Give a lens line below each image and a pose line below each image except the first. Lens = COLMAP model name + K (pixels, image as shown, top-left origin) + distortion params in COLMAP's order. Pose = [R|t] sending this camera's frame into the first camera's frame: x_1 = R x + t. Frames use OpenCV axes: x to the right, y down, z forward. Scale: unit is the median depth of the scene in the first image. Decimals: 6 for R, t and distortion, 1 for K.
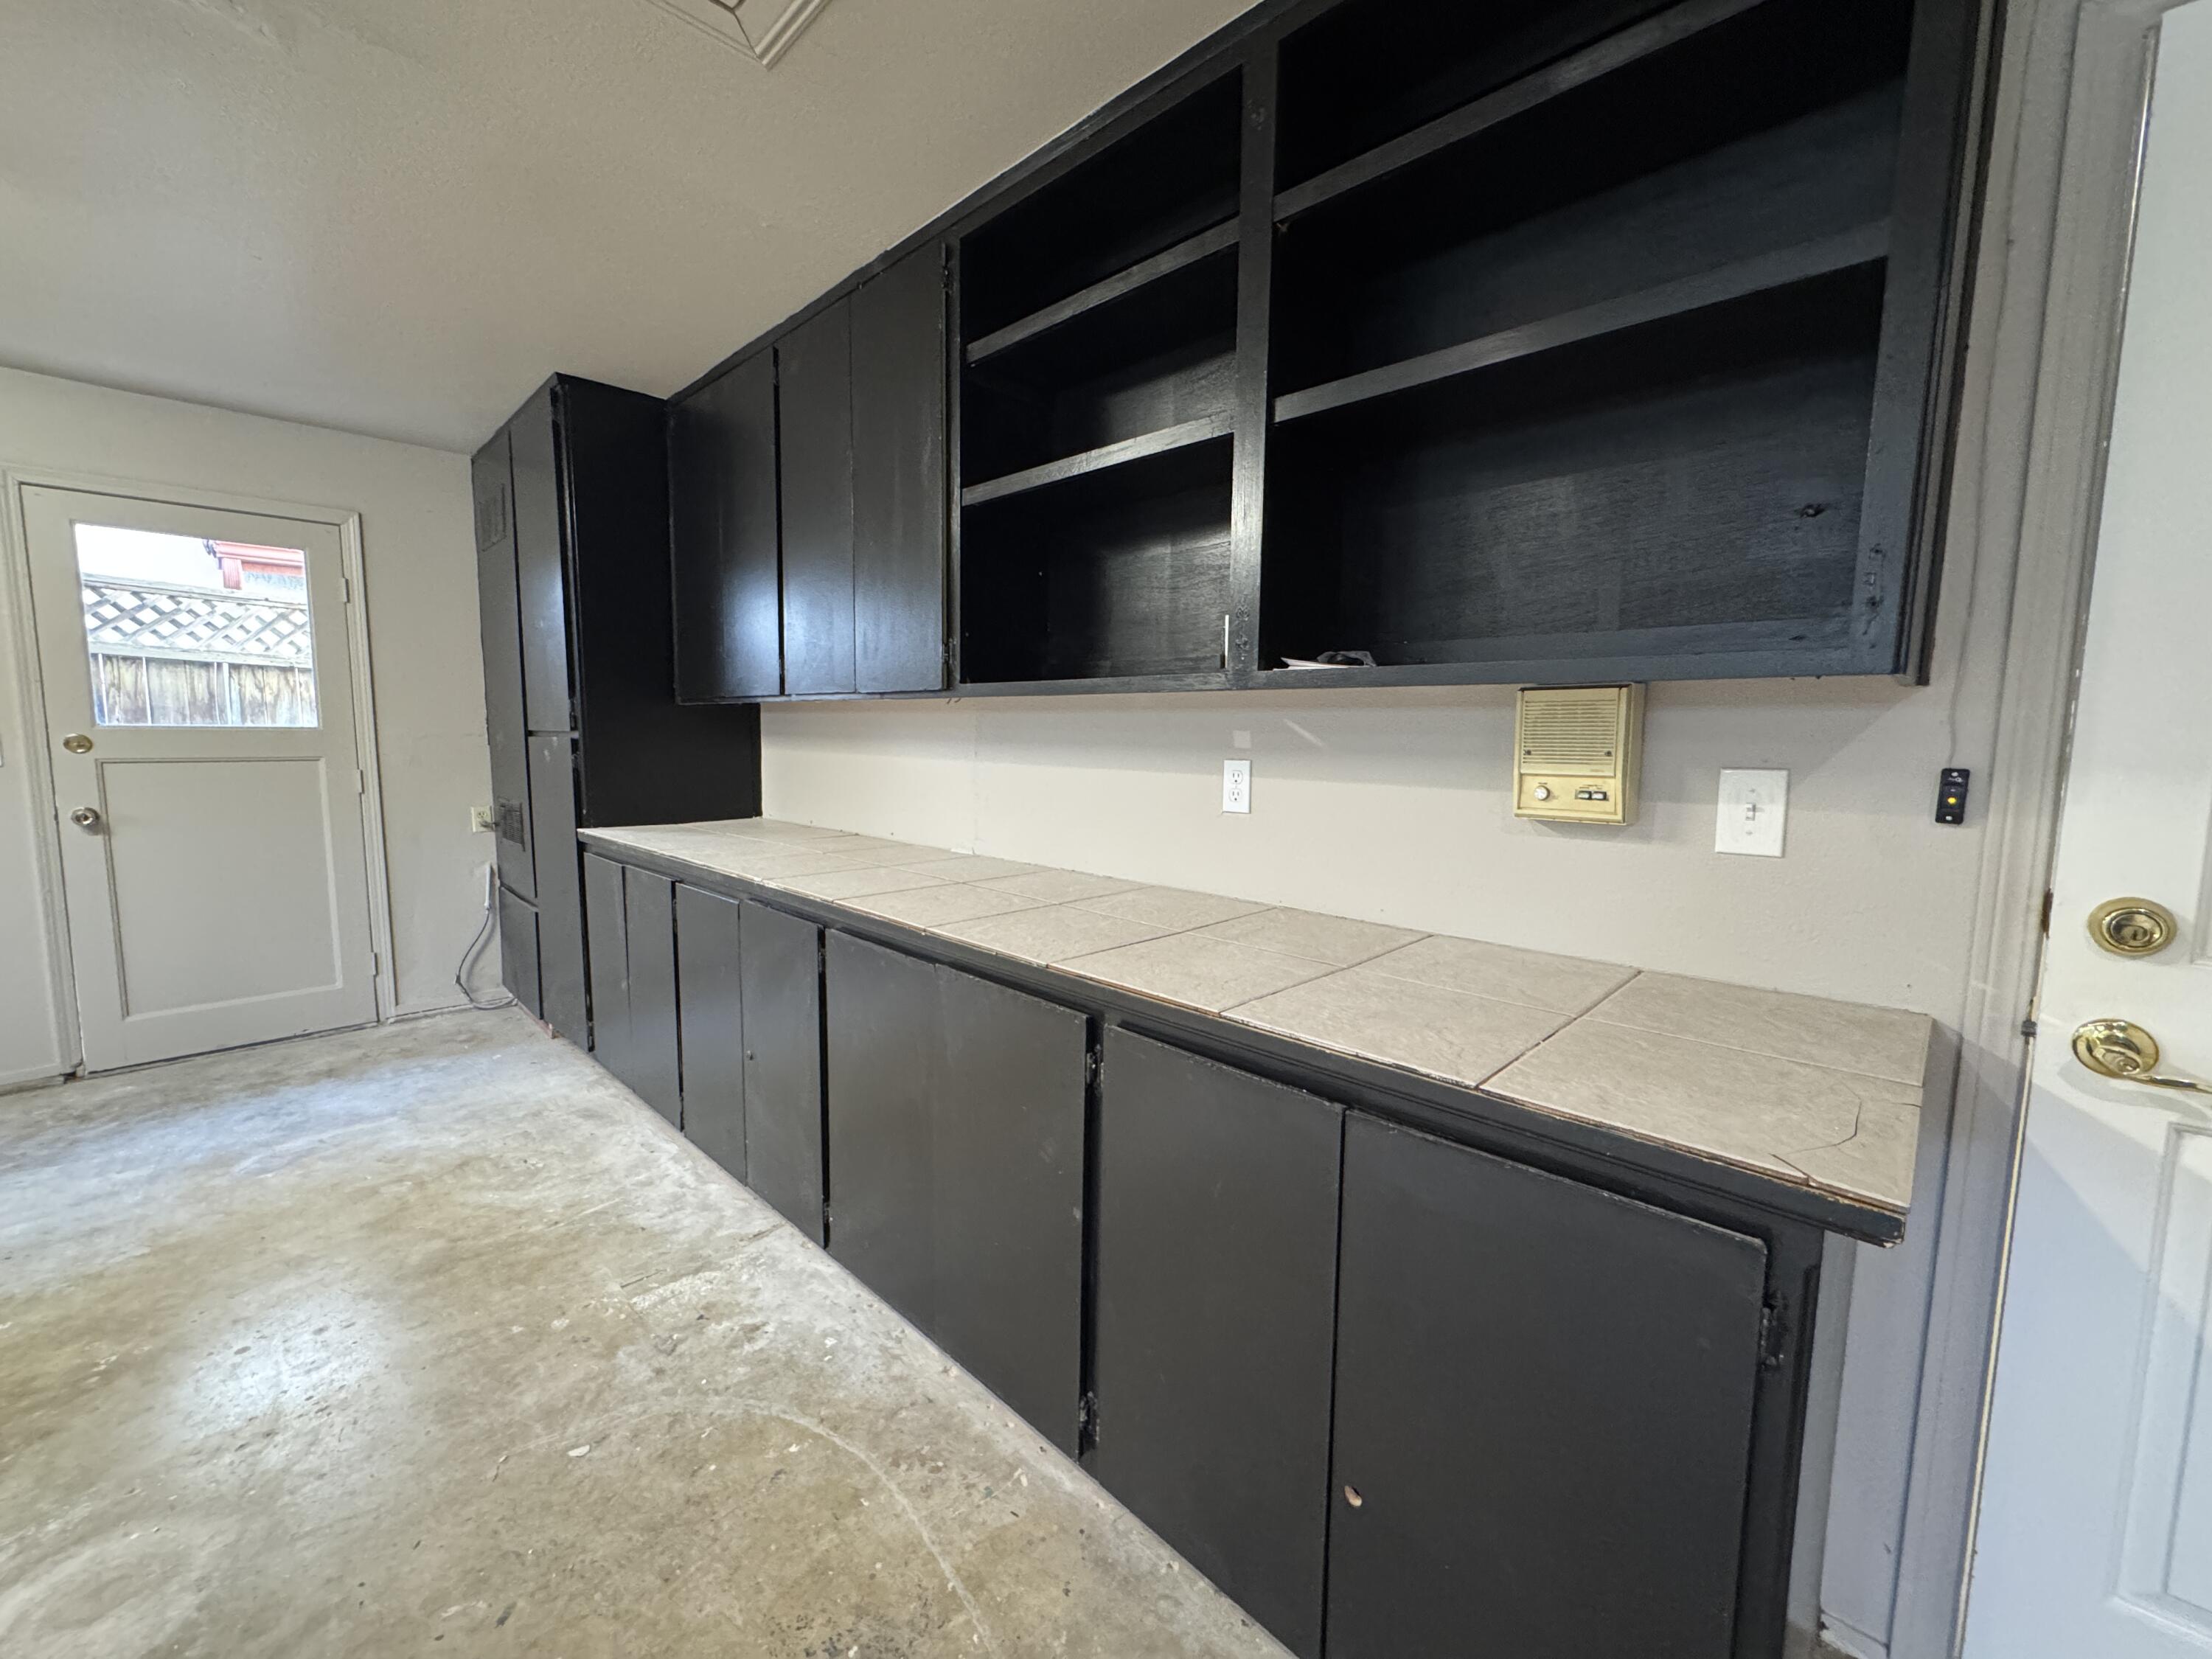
lens RADIAL K [[881.8, 0, 1104.5], [0, 881.8, 824.9], [0, 0, 1]] dist [-0.002223, 0.000514]
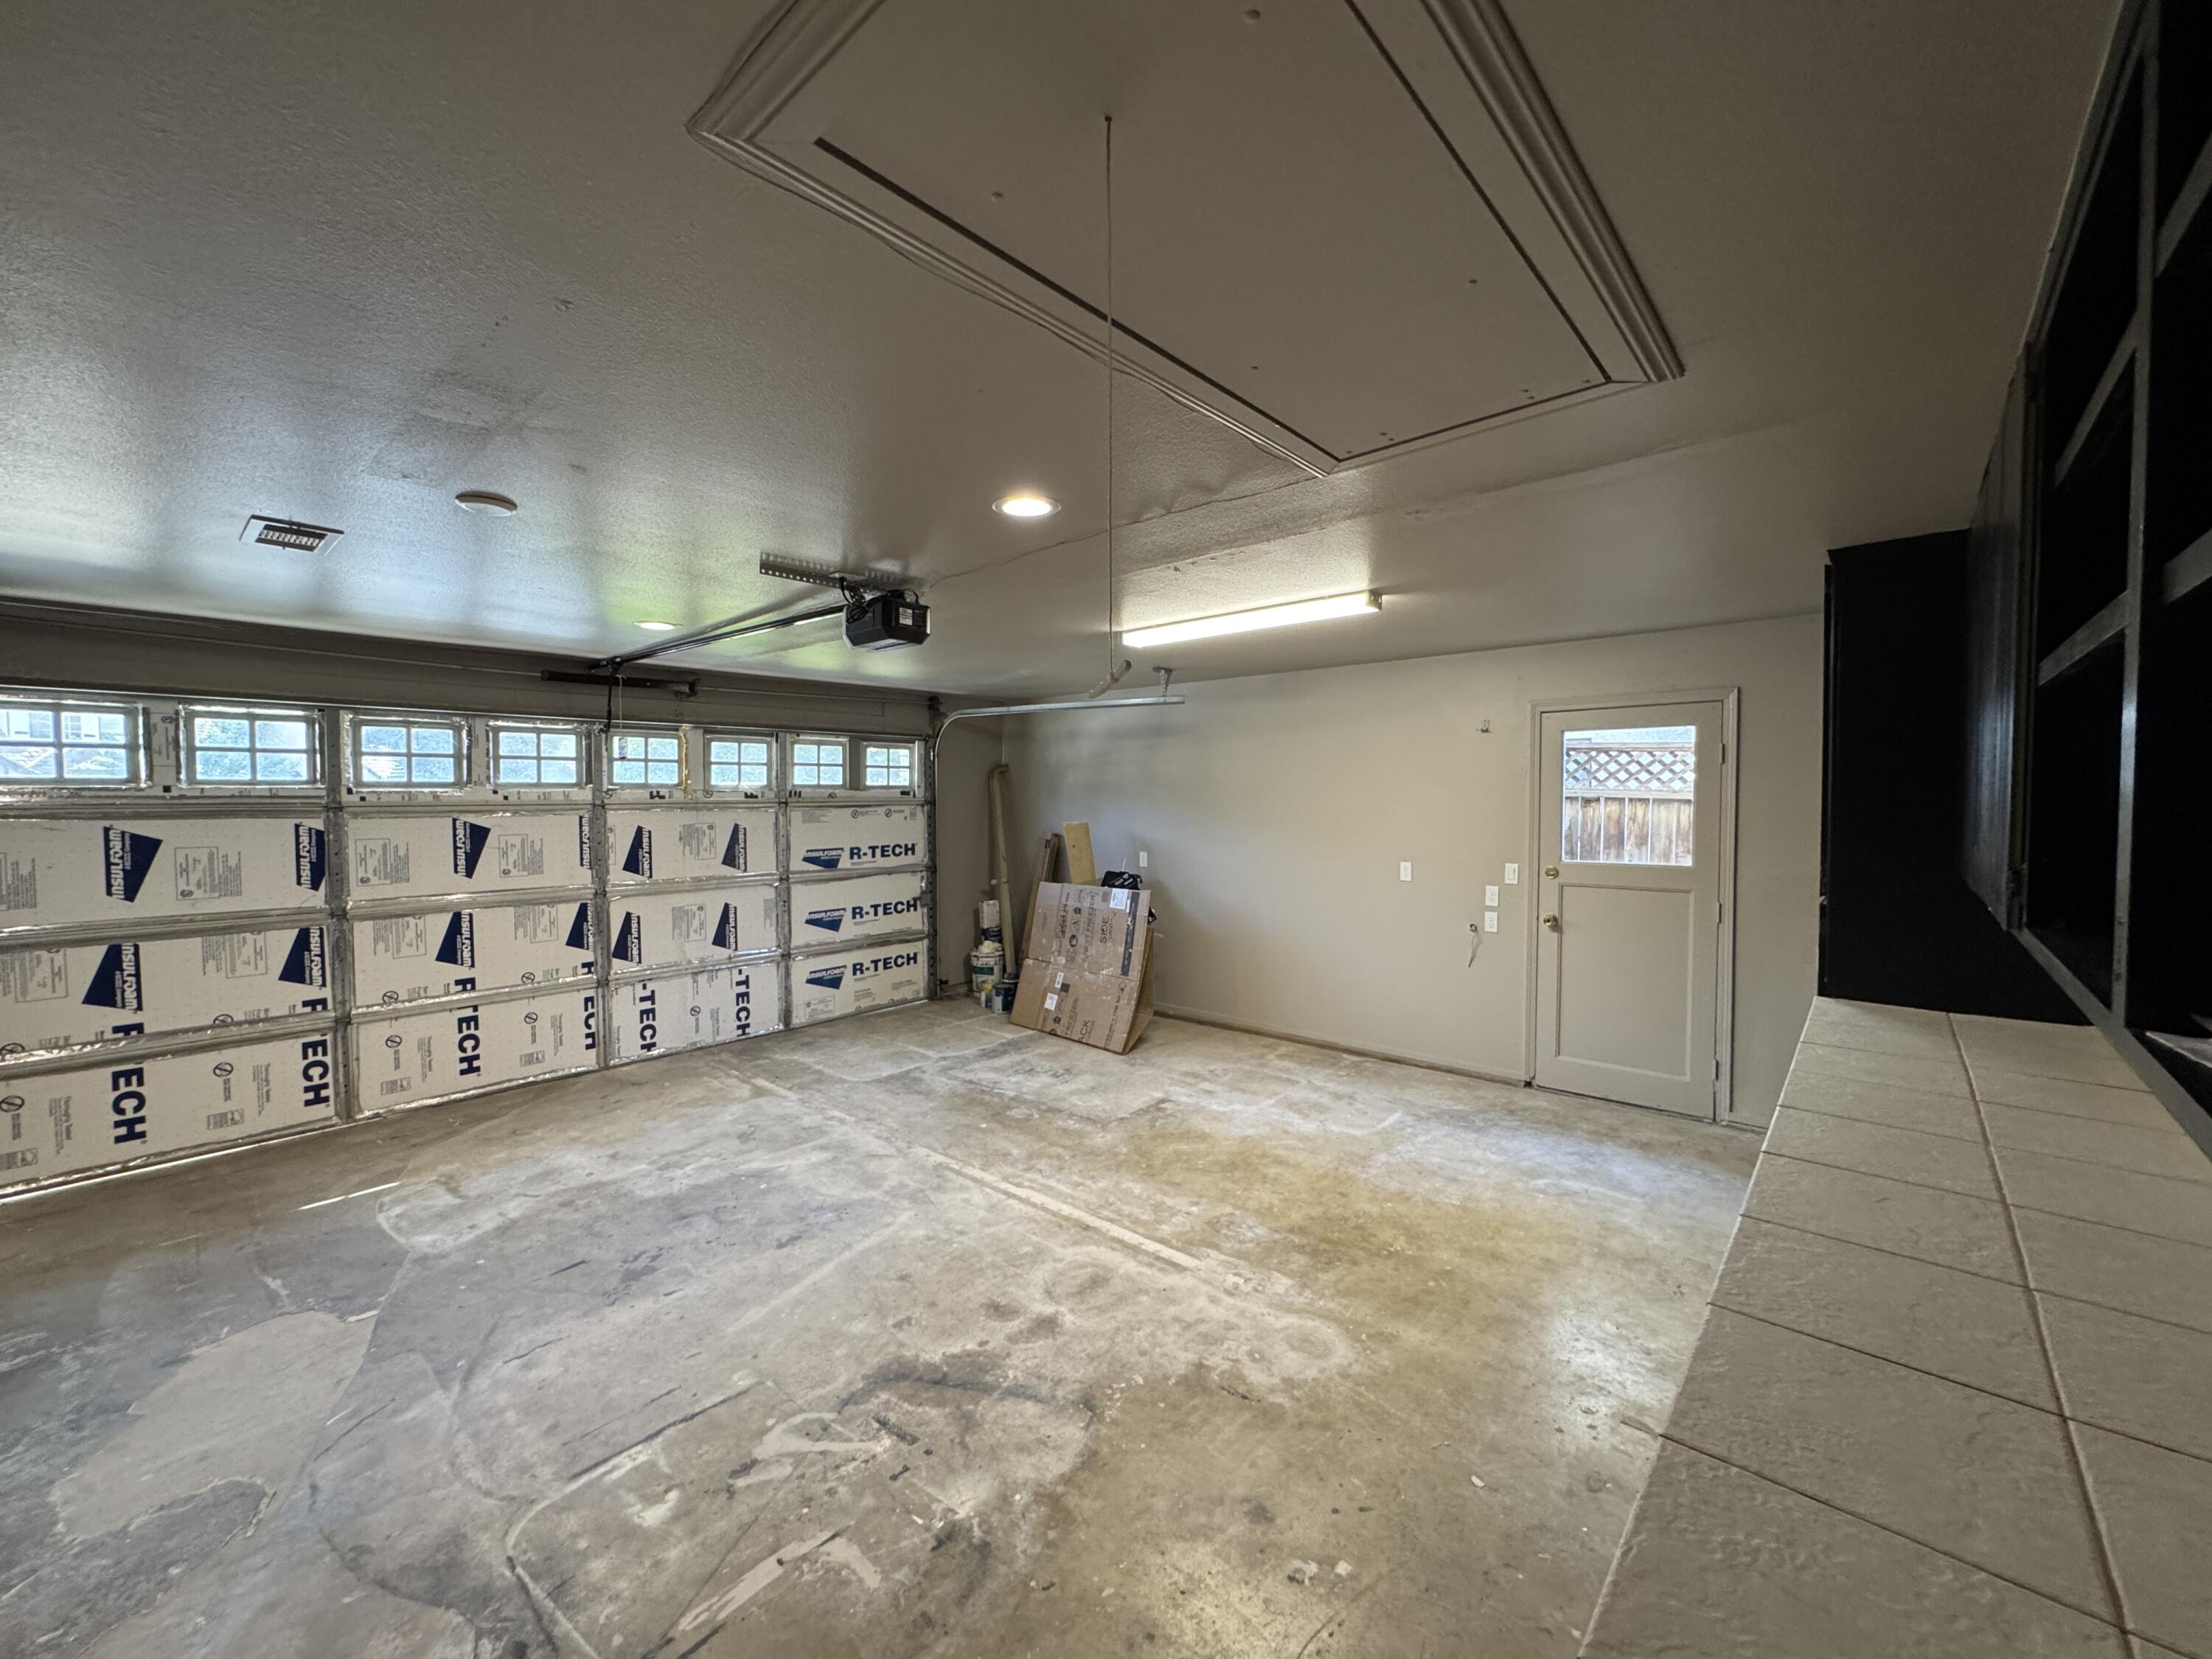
lens RADIAL K [[881.8, 0, 1107.2], [0, 881.8, 830.3], [0, 0, 1]] dist [-0.002223, 0.000514]
pose [[0.044031, 0.024774, -0.998723, 0.372953], [-0.099936, 0.994787, 0.020270, -0.129708], [0.994019, 0.098915, 0.046277, 0.156037]]
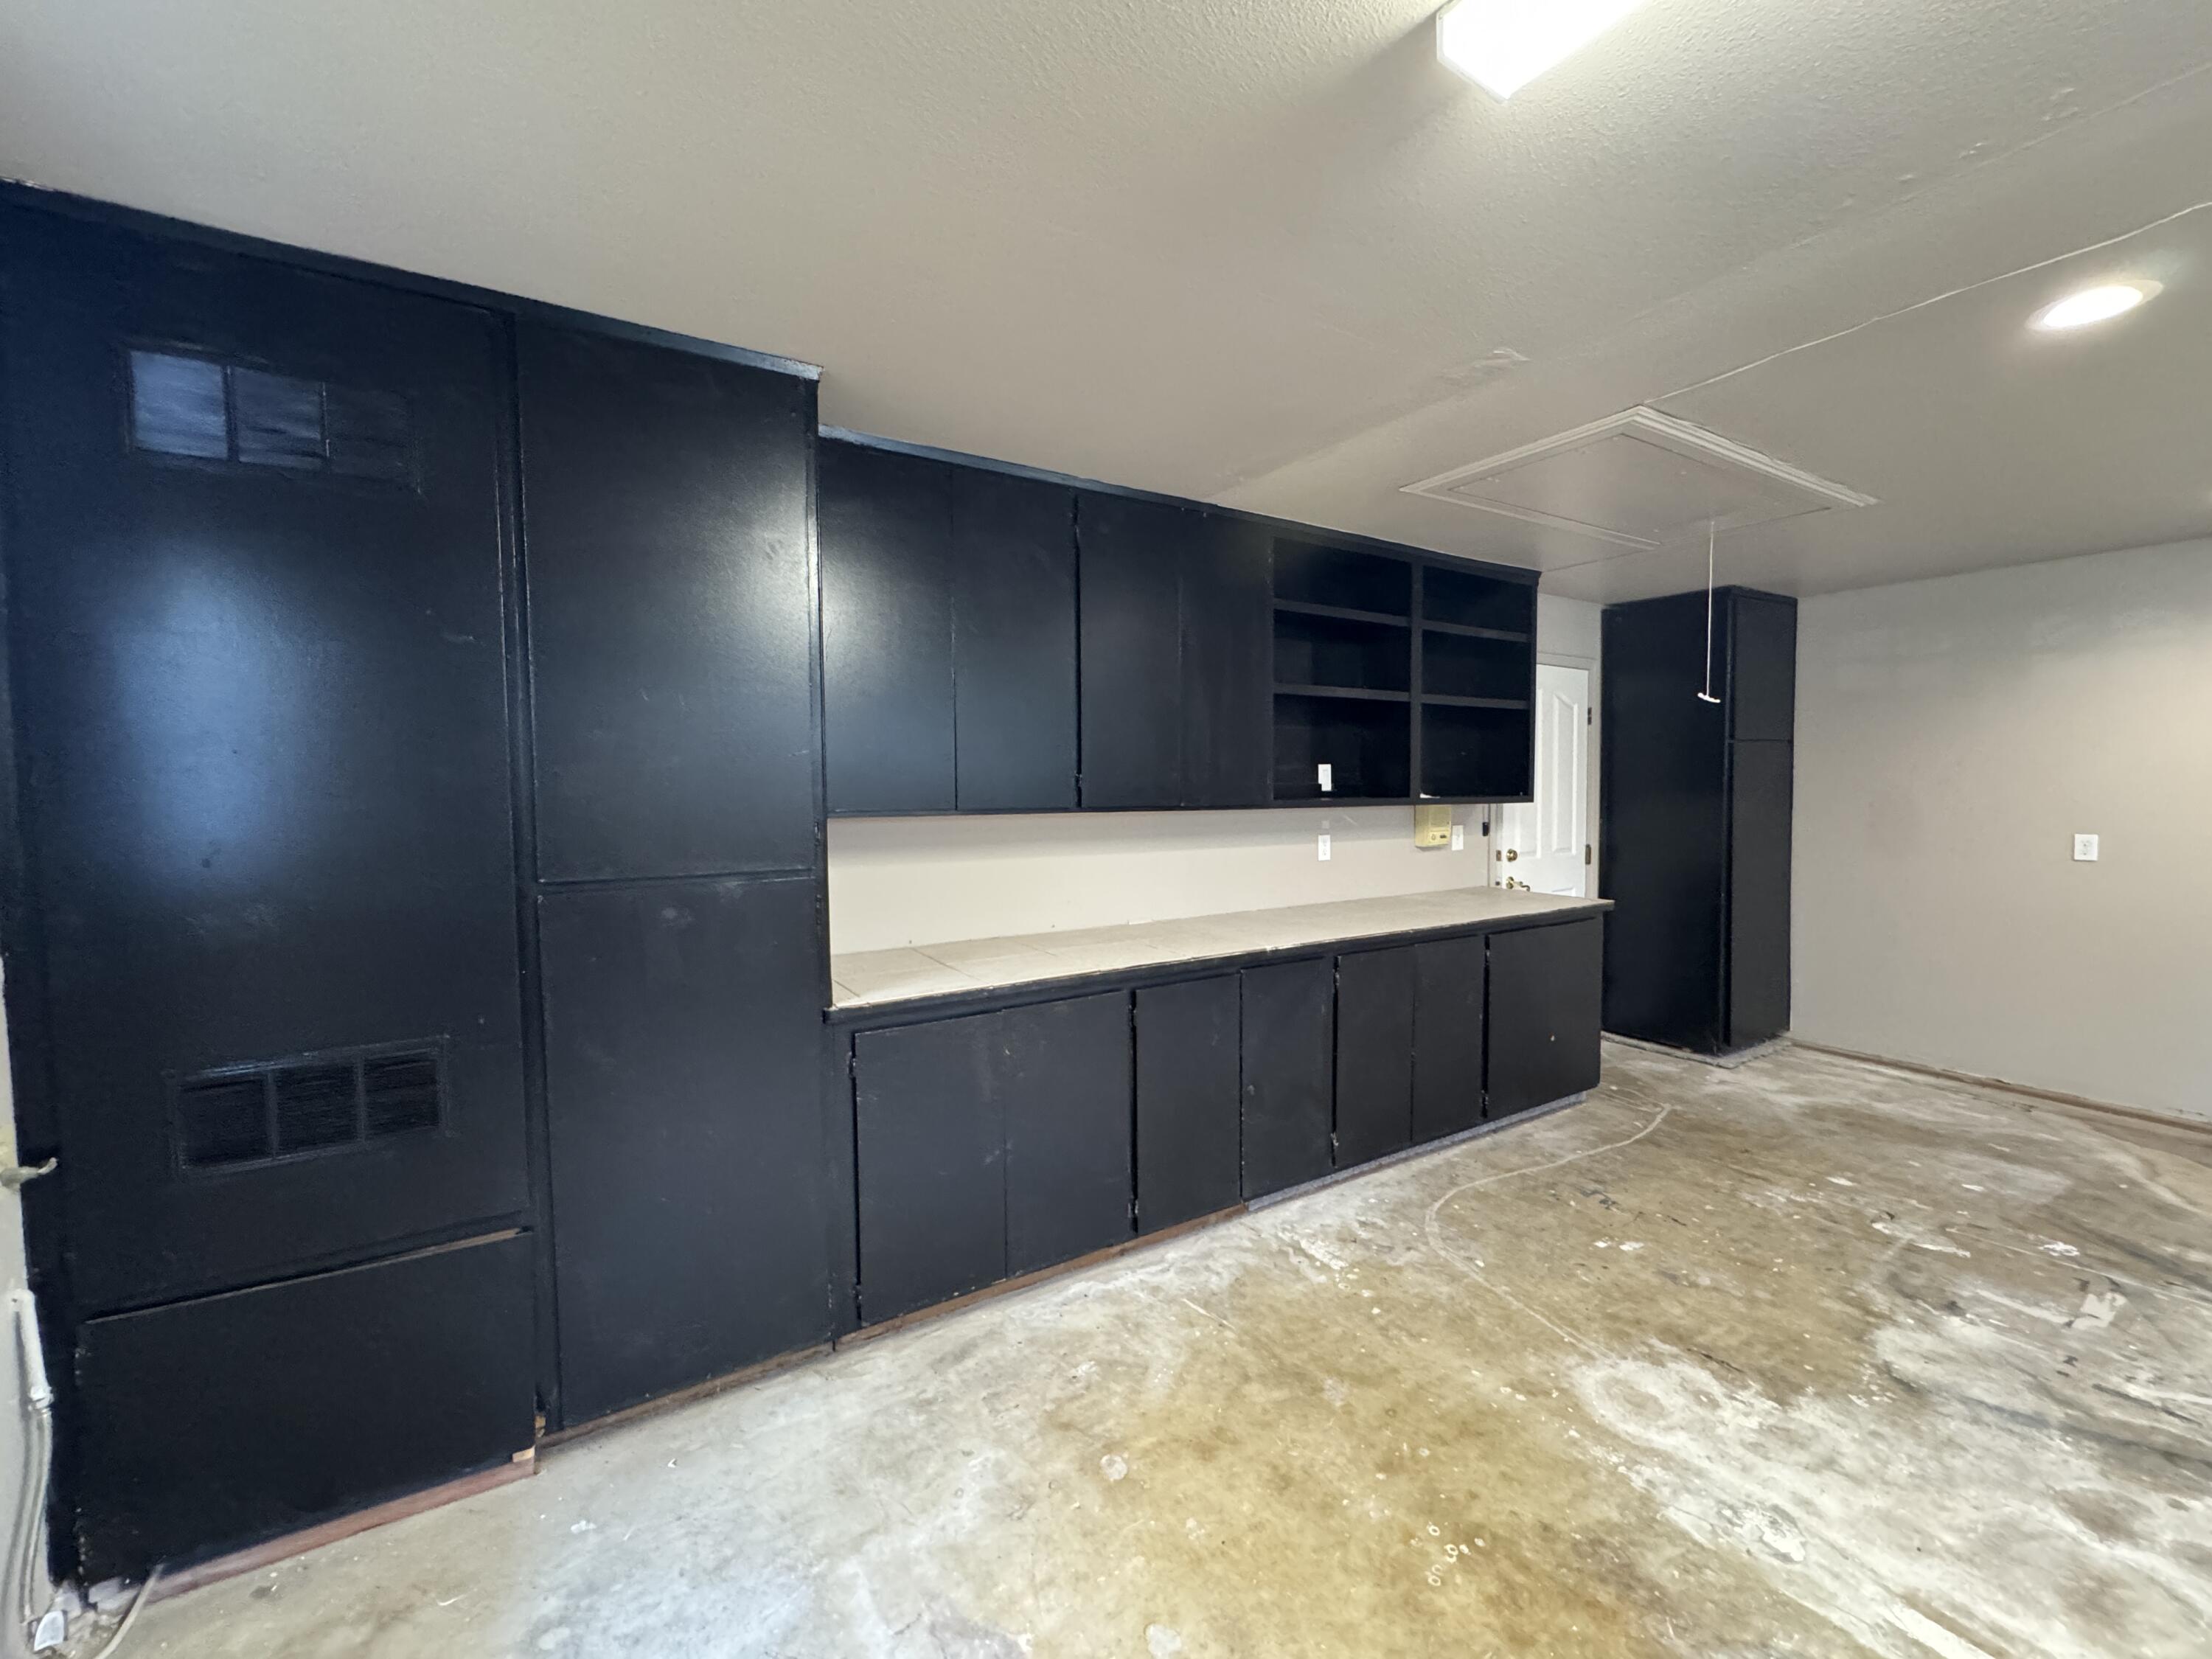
lens RADIAL K [[881.8, 0, 1105.9], [0, 881.8, 825.8], [0, 0, 1]] dist [-0.002223, 0.000514]
pose [[0.246314, -0.060107, 0.967324, -1.297247], [0.112691, 0.993081, 0.033013, -0.146028], [-0.962616, 0.100877, 0.251383, 0.646639]]
